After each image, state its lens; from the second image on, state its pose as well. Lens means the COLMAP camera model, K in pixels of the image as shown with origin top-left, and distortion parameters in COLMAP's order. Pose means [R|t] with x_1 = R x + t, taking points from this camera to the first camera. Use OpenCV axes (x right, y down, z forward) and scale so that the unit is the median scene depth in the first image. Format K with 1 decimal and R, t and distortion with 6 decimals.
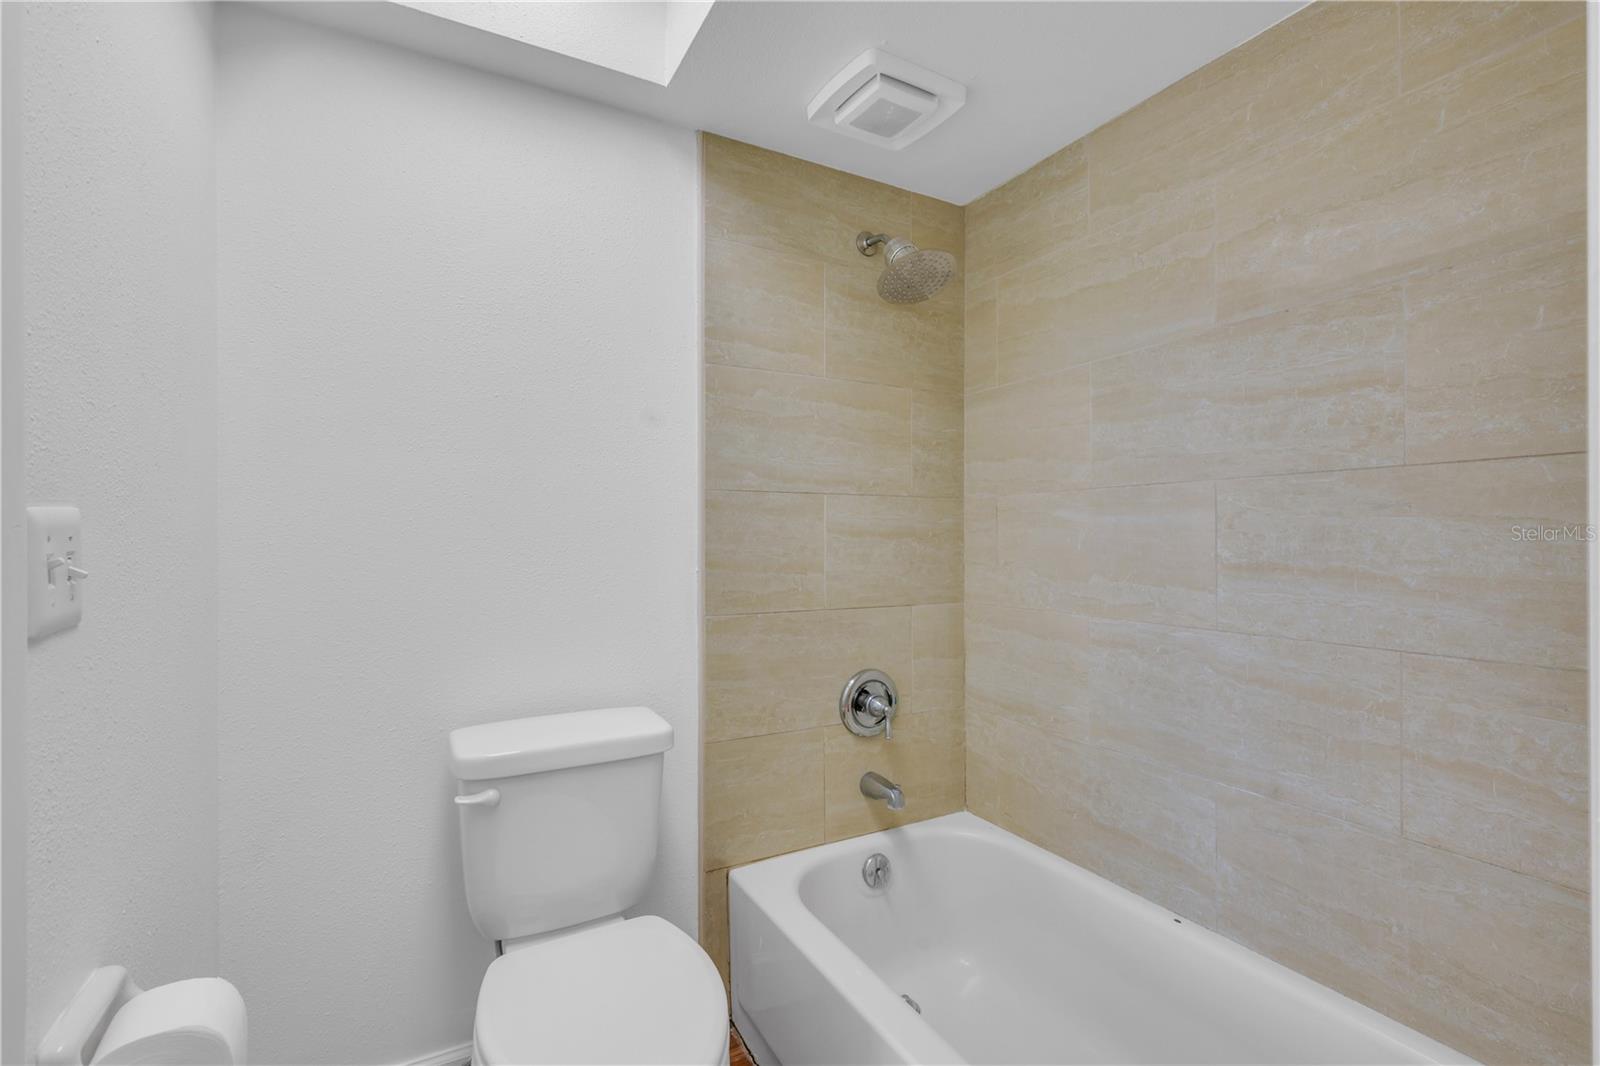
lens RADIAL K [[700.7, 0, 787.9], [0, 700.7, 531.3], [0, 0, 1]] dist [-0.000128, 0.000089]
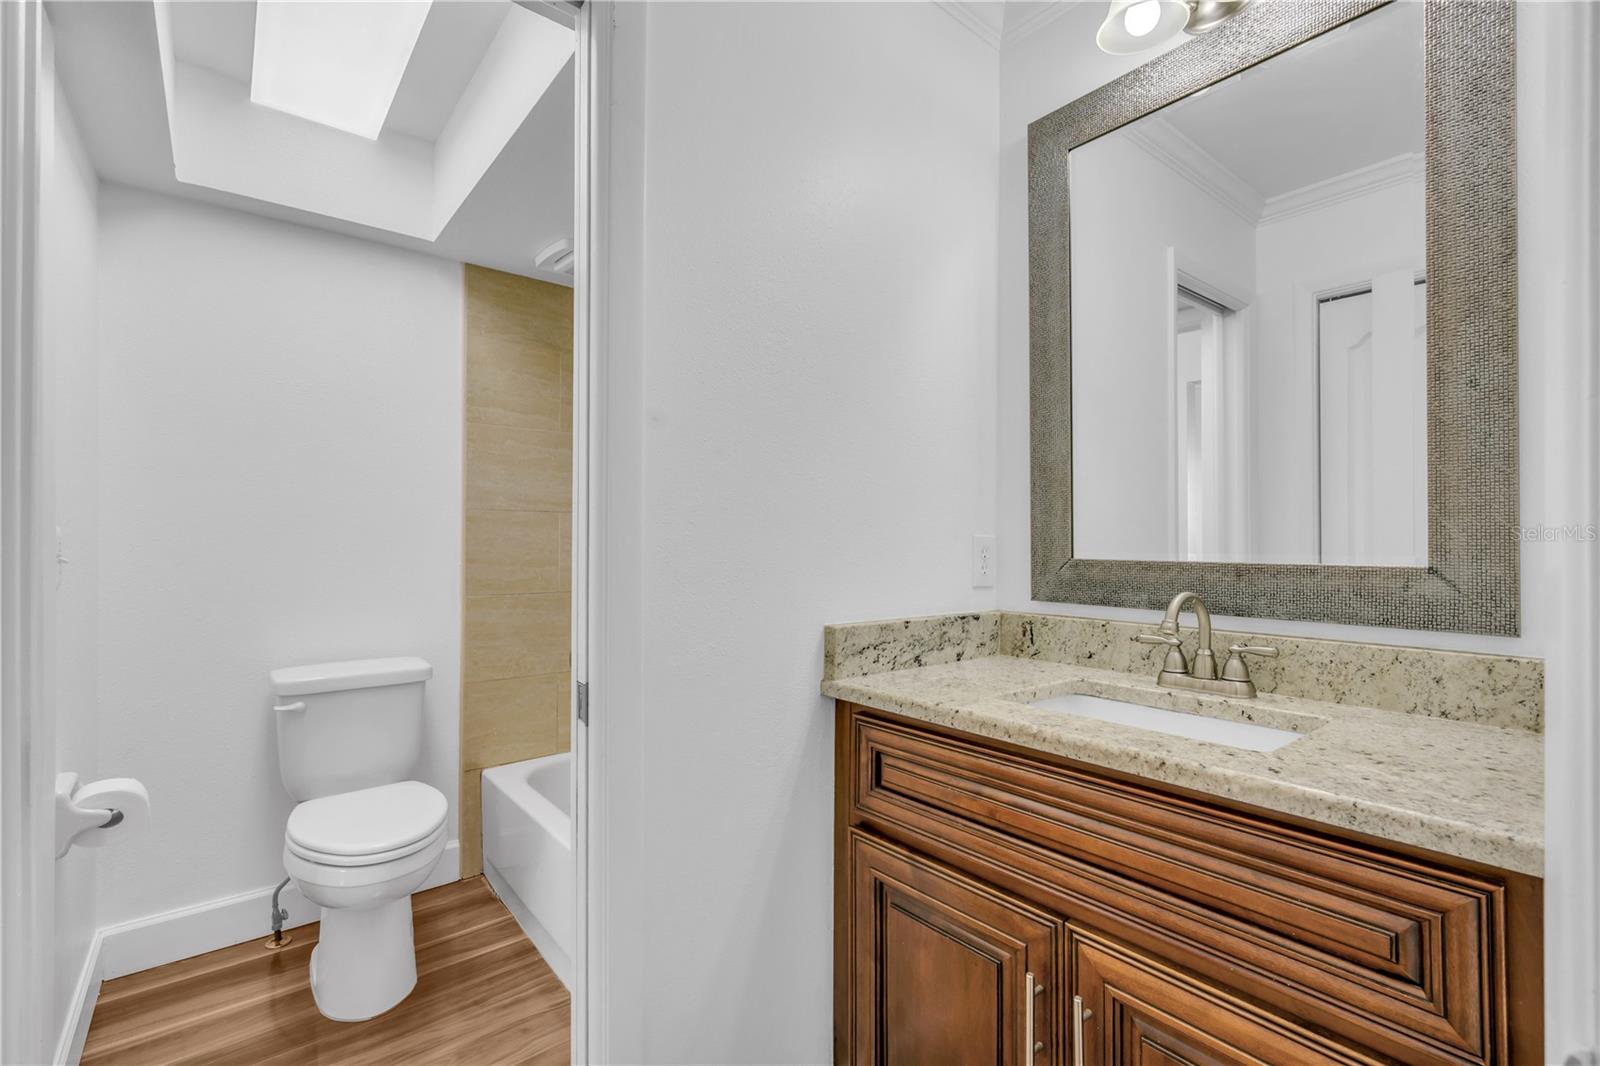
lens RADIAL K [[744.9, 0, 810.3], [0, 744.9, 537.3], [0, 0, 1]] dist [-0.005250, 0.001571]
pose [[0.984270, 0.006928, 0.176533, 0.314273], [-0.006352, 0.999972, -0.003831, 0.001175], [-0.176555, 0.002649, 0.984287, -0.650287]]
